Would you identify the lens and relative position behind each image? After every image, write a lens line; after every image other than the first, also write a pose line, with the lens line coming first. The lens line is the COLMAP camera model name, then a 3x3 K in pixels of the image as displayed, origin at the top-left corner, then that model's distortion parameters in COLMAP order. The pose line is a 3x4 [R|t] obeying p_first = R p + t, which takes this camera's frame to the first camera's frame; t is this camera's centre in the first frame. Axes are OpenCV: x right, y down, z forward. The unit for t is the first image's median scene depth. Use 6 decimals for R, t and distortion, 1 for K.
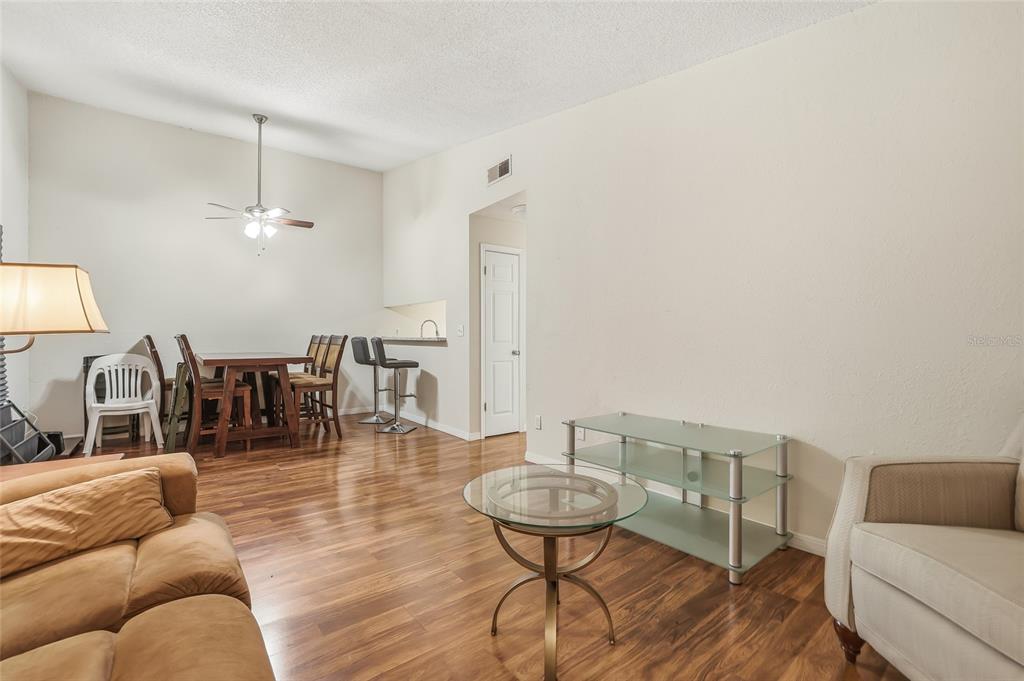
lens RADIAL K [[442.7, 0, 510.4], [0, 442.7, 329.8], [0, 0, 1]] dist [-0.021521, 0.001108]
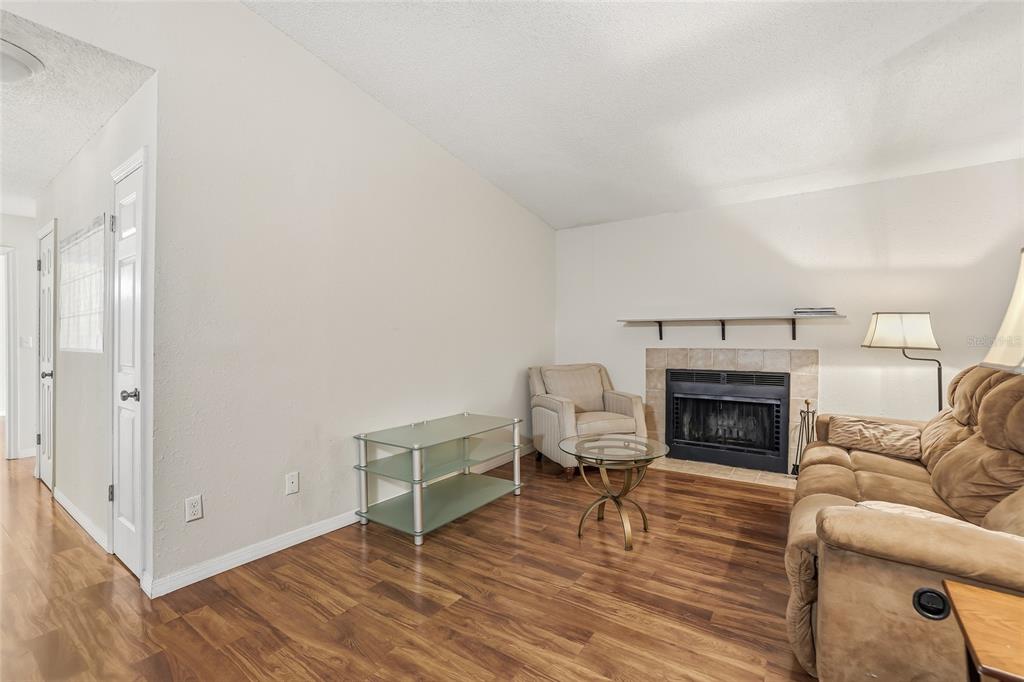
lens RADIAL K [[440.9, 0, 504.9], [0, 440.9, 344.2], [0, 0, 1]] dist [-0.024066, 0.000134]
pose [[-0.283816, -0.006206, 0.958859, -0.489677], [-0.024683, 0.999695, -0.000836, -0.007984], [-0.958561, -0.023904, -0.283882, 0.662161]]
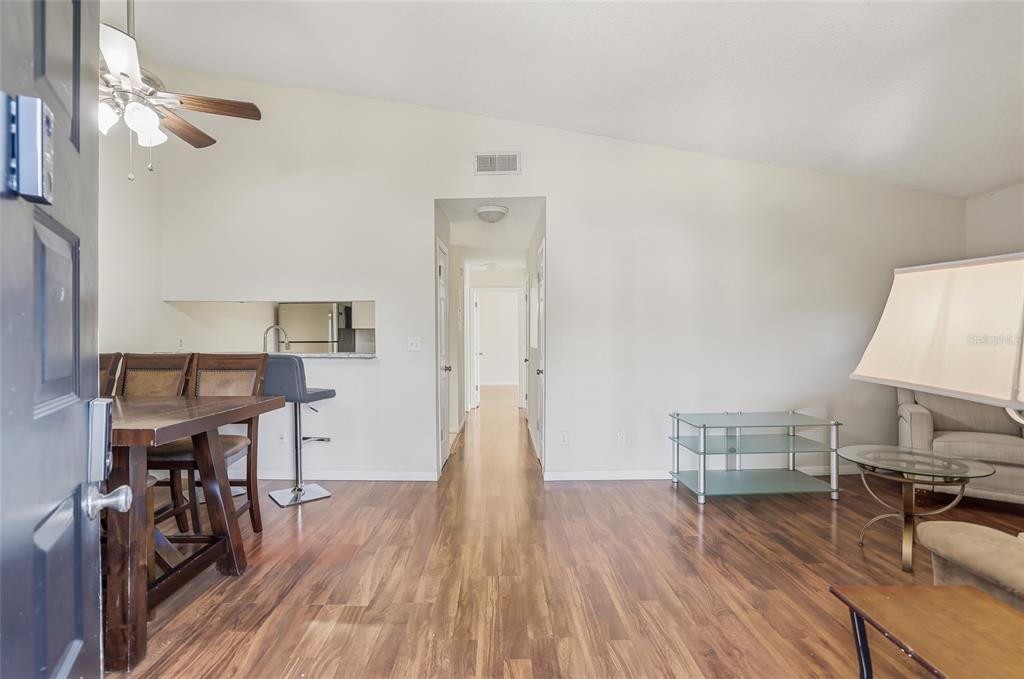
lens RADIAL K [[440.9, 0, 504.9], [0, 440.9, 342.7], [0, 0, 1]] dist [-0.024066, 0.000134]
pose [[0.608395, -0.011211, 0.793555, -0.680437], [-0.013490, 0.999610, 0.024465, -0.023281], [-0.793520, -0.025590, 0.608006, 0.427339]]
